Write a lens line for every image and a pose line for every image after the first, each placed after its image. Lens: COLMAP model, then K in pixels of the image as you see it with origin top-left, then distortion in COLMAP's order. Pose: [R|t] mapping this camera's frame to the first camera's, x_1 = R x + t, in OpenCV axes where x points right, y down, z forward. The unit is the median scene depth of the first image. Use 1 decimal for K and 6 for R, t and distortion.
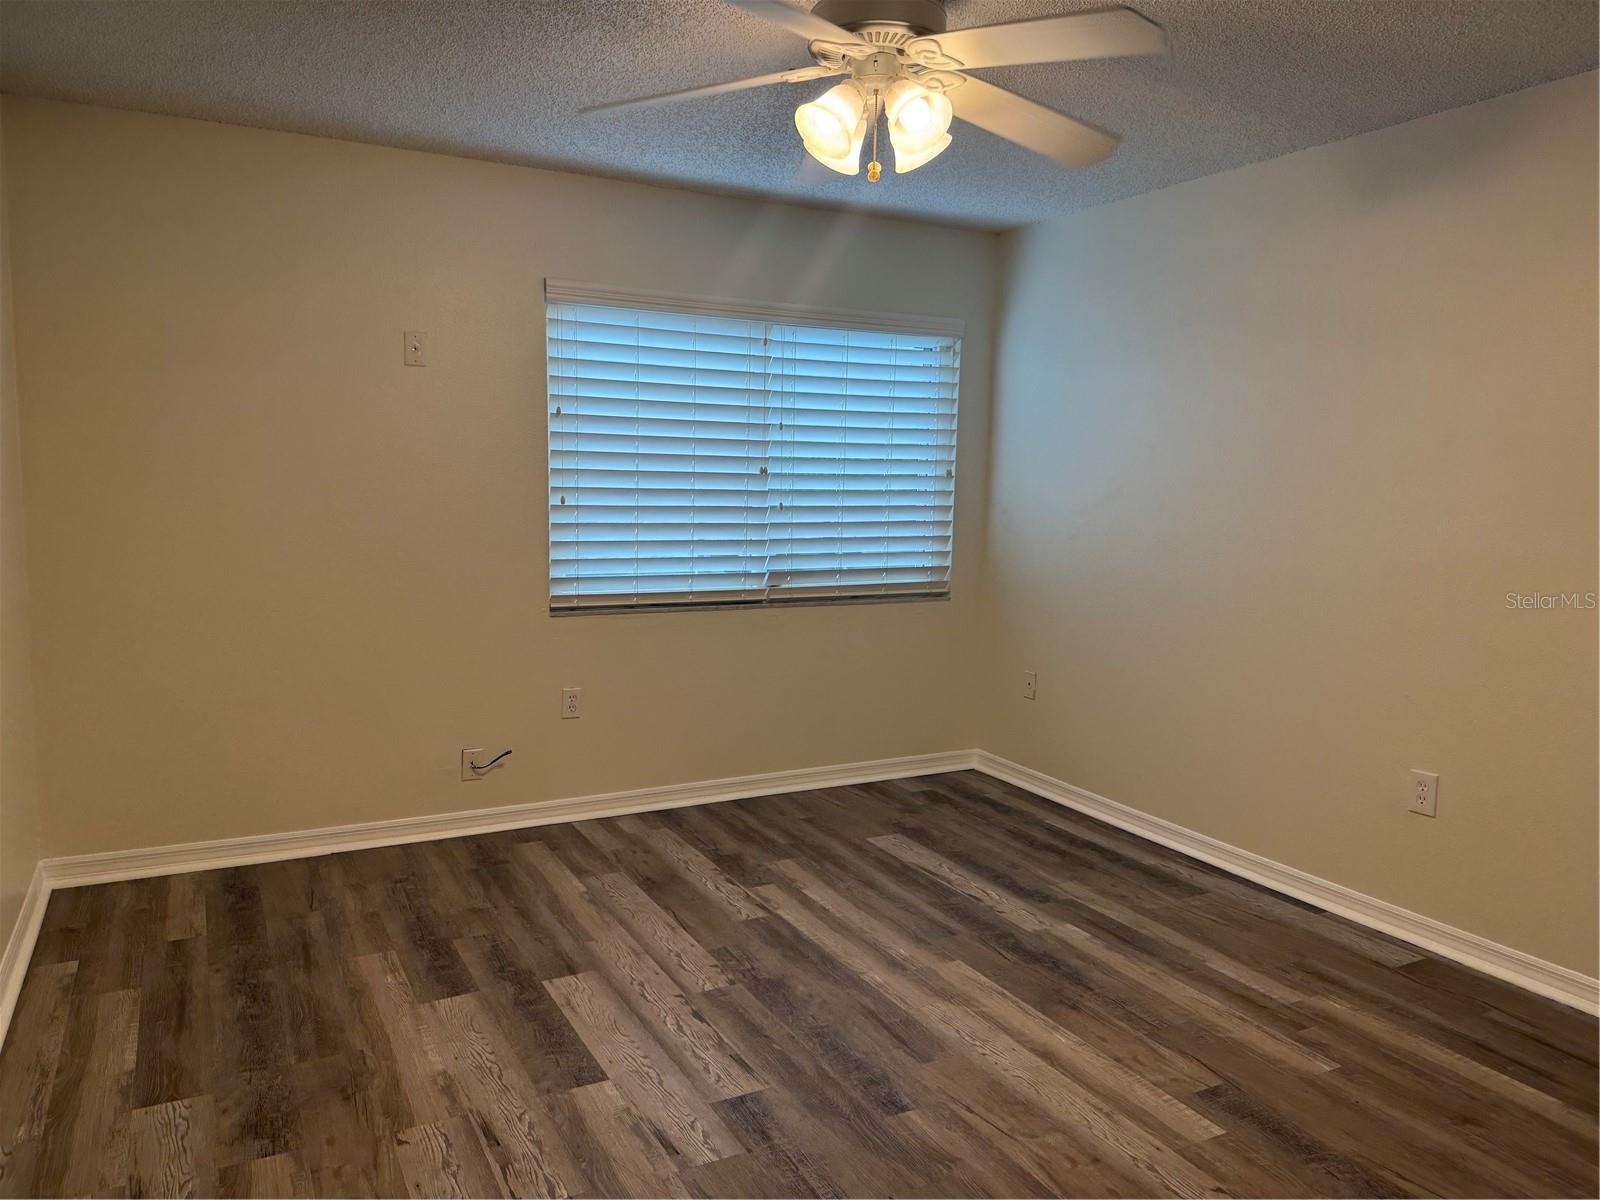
lens RADIAL K [[1121.6, 0, 793.5], [0, 1121.6, 610.4], [0, 0, 1]] dist [0.099902, -0.140459]
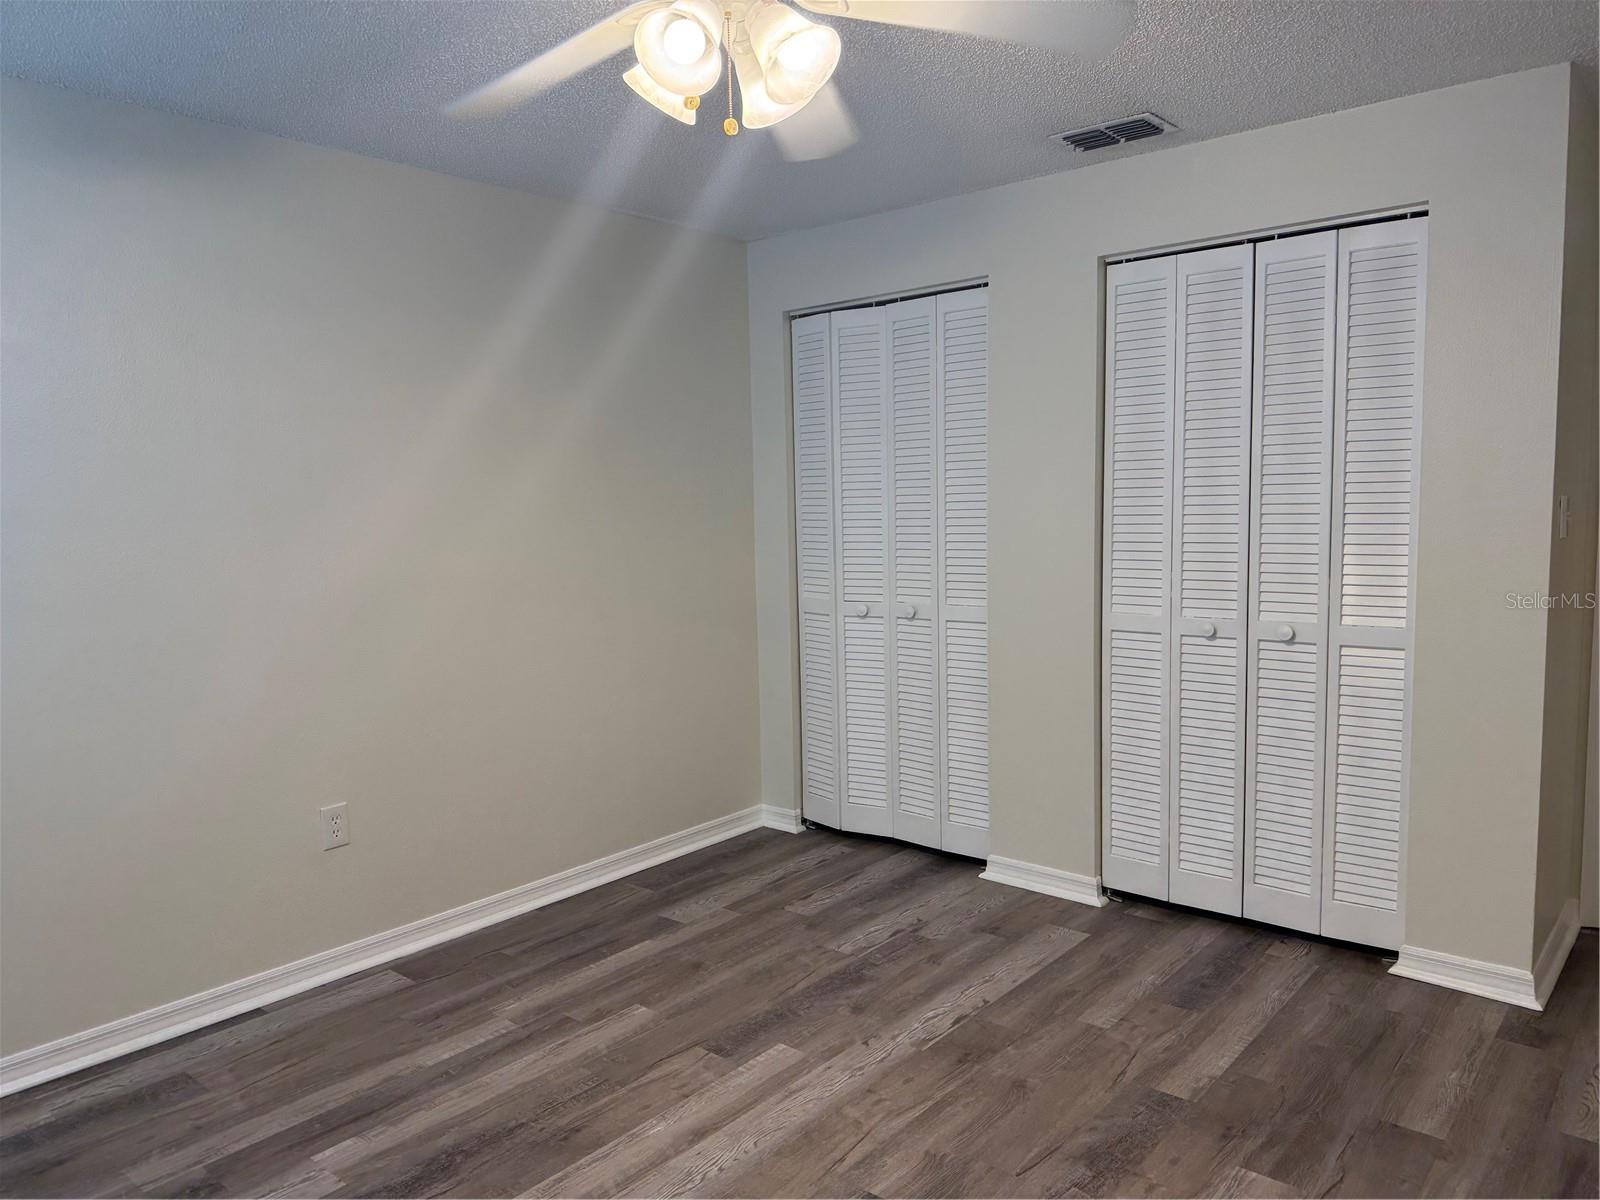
lens RADIAL K [[1121.6, 0, 793.5], [0, 1121.6, 610.4], [0, 0, 1]] dist [0.099902, -0.140459]
pose [[-0.361917, -0.101087, 0.926713, -0.545156], [0.131581, 0.978611, 0.158136, -0.140747], [-0.922877, 0.179170, -0.340874, 1.034136]]
